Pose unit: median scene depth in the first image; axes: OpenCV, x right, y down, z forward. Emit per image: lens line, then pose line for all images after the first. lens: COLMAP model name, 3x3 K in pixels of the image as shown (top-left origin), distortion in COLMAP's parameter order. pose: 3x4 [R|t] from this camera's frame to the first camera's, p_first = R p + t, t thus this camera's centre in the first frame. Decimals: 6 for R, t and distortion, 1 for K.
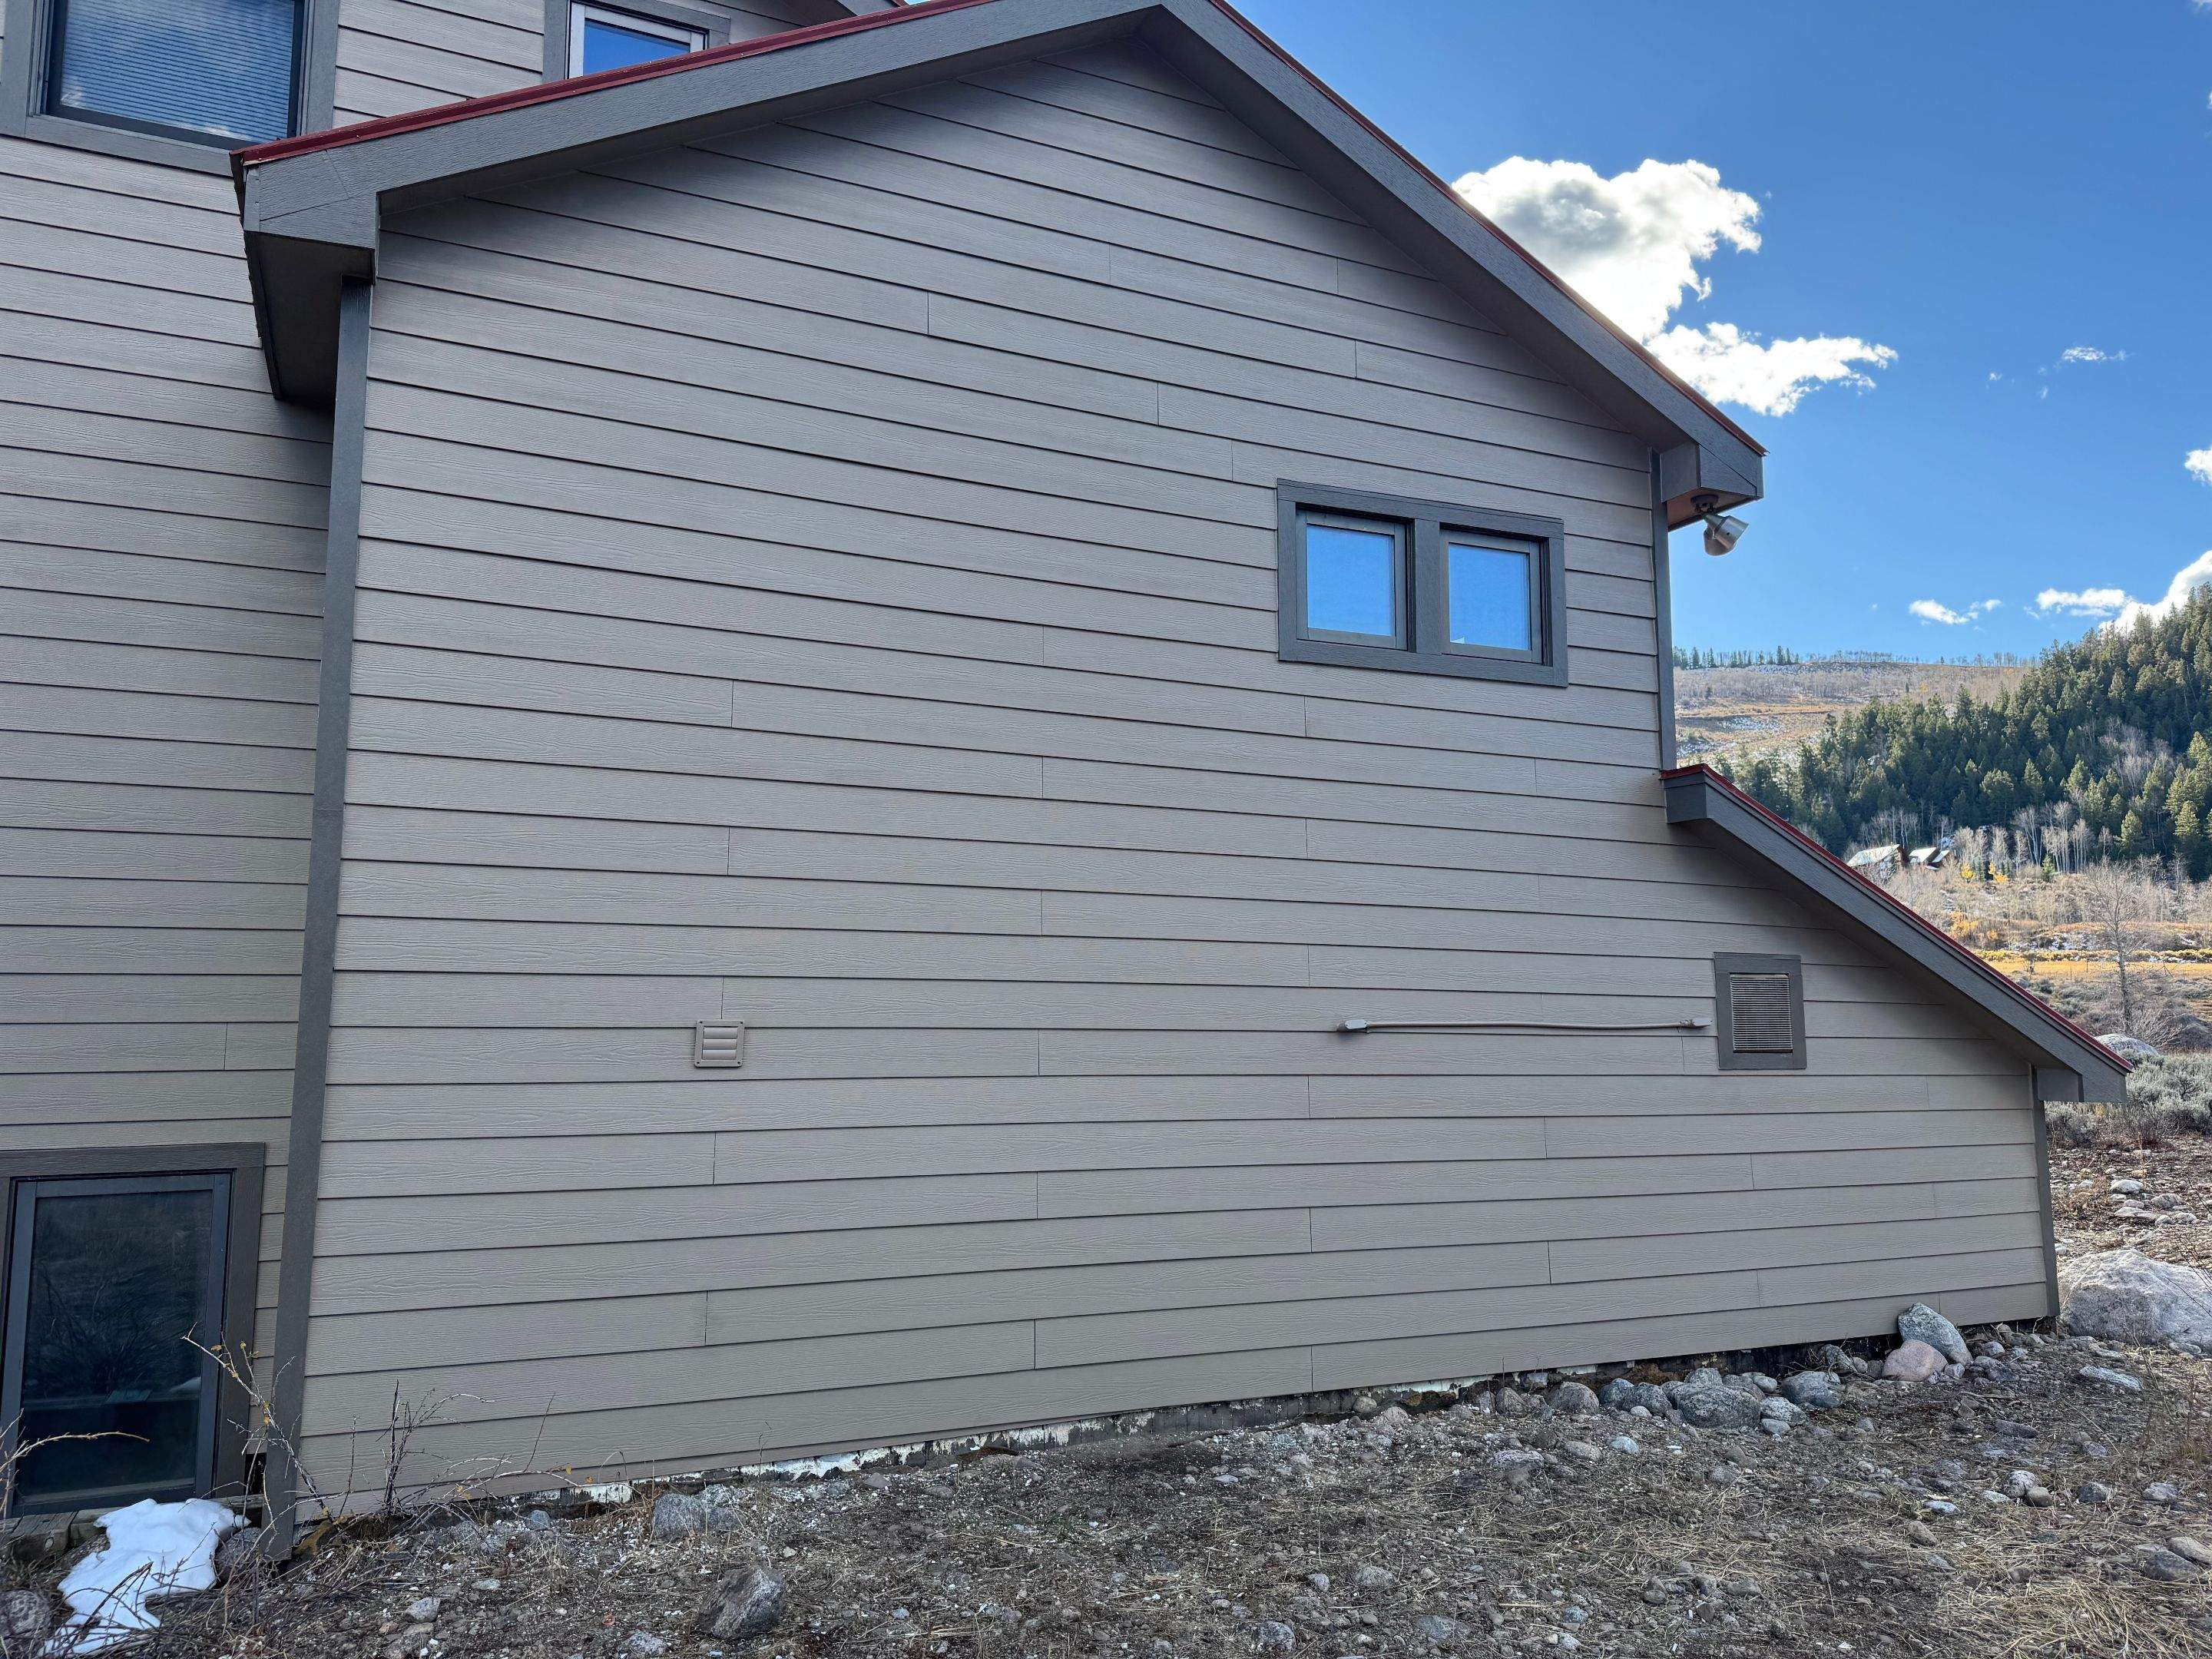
lens RADIAL K [[1546.1, 0, 1055.9], [0, 1546.1, 849.7], [0, 0, 1]] dist [0.075577, -0.088306]
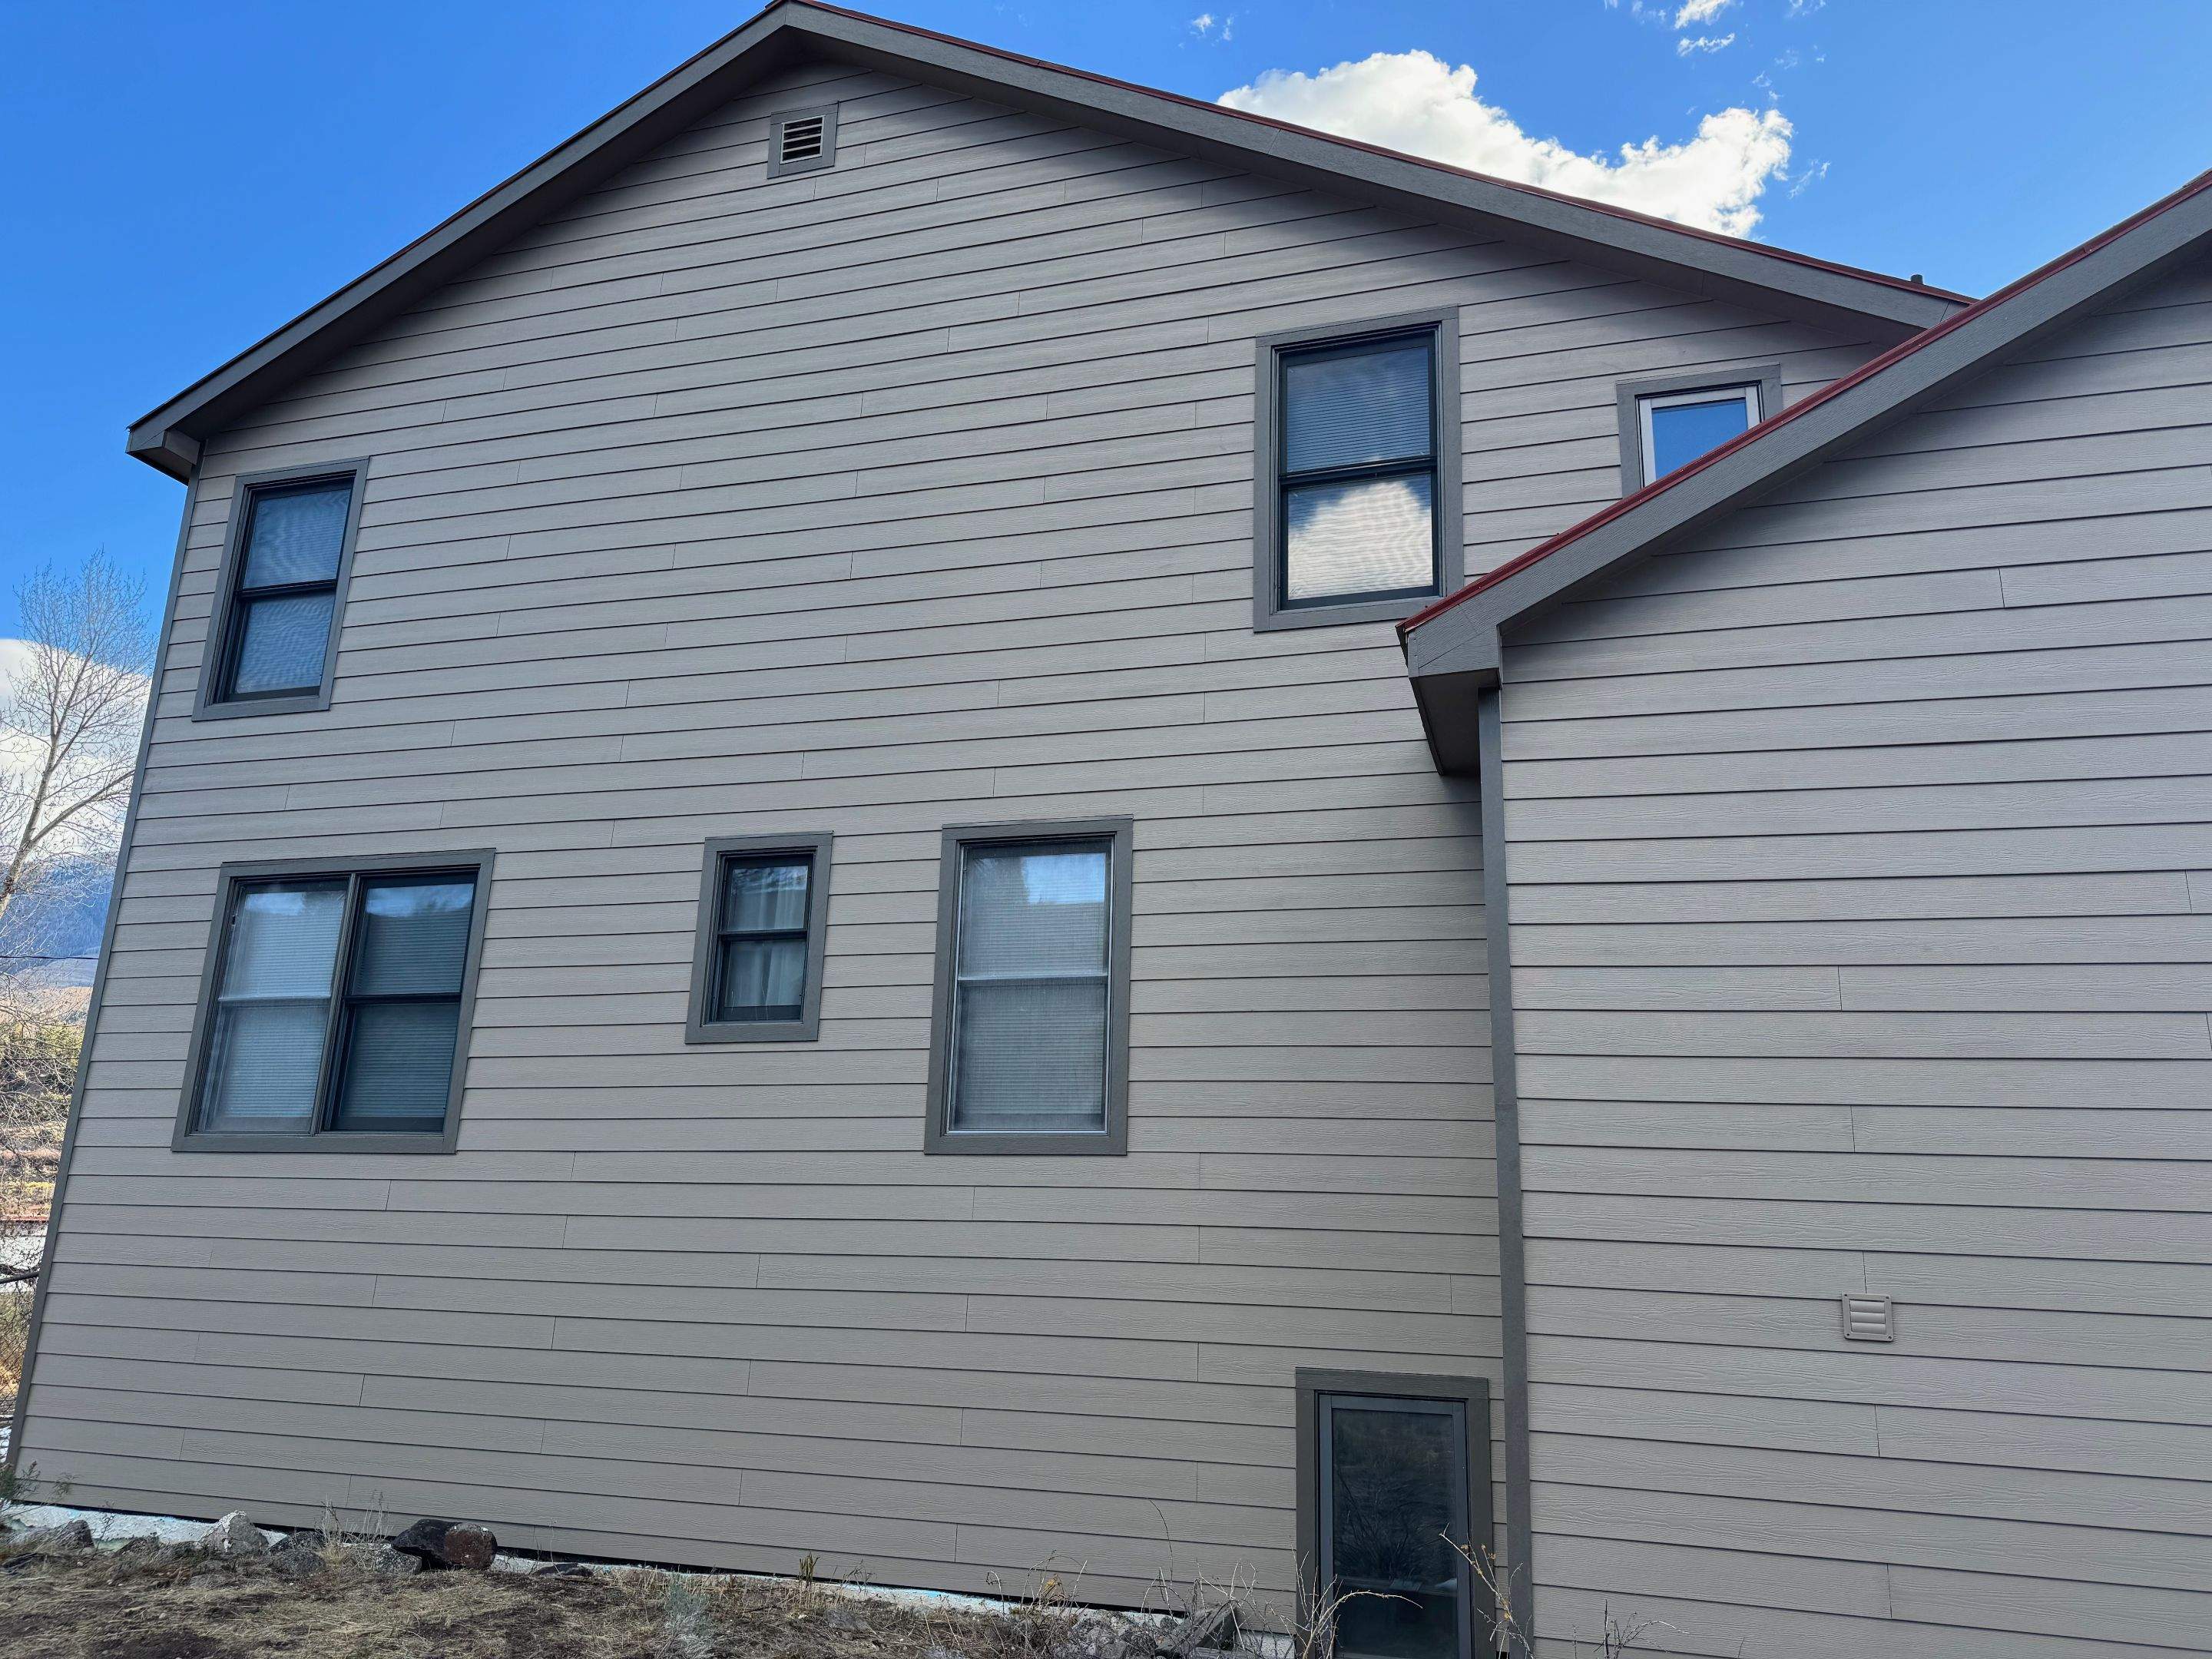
lens RADIAL K [[1546.1, 0, 1100.8], [0, 1546.1, 810.8], [0, 0, 1]] dist [0.075577, -0.088306]
pose [[0.766085, -0.151938, -0.624523, 0.100533], [0.044145, 0.981802, -0.184708, -0.038143], [0.641222, 0.113933, 0.758850, -0.179596]]
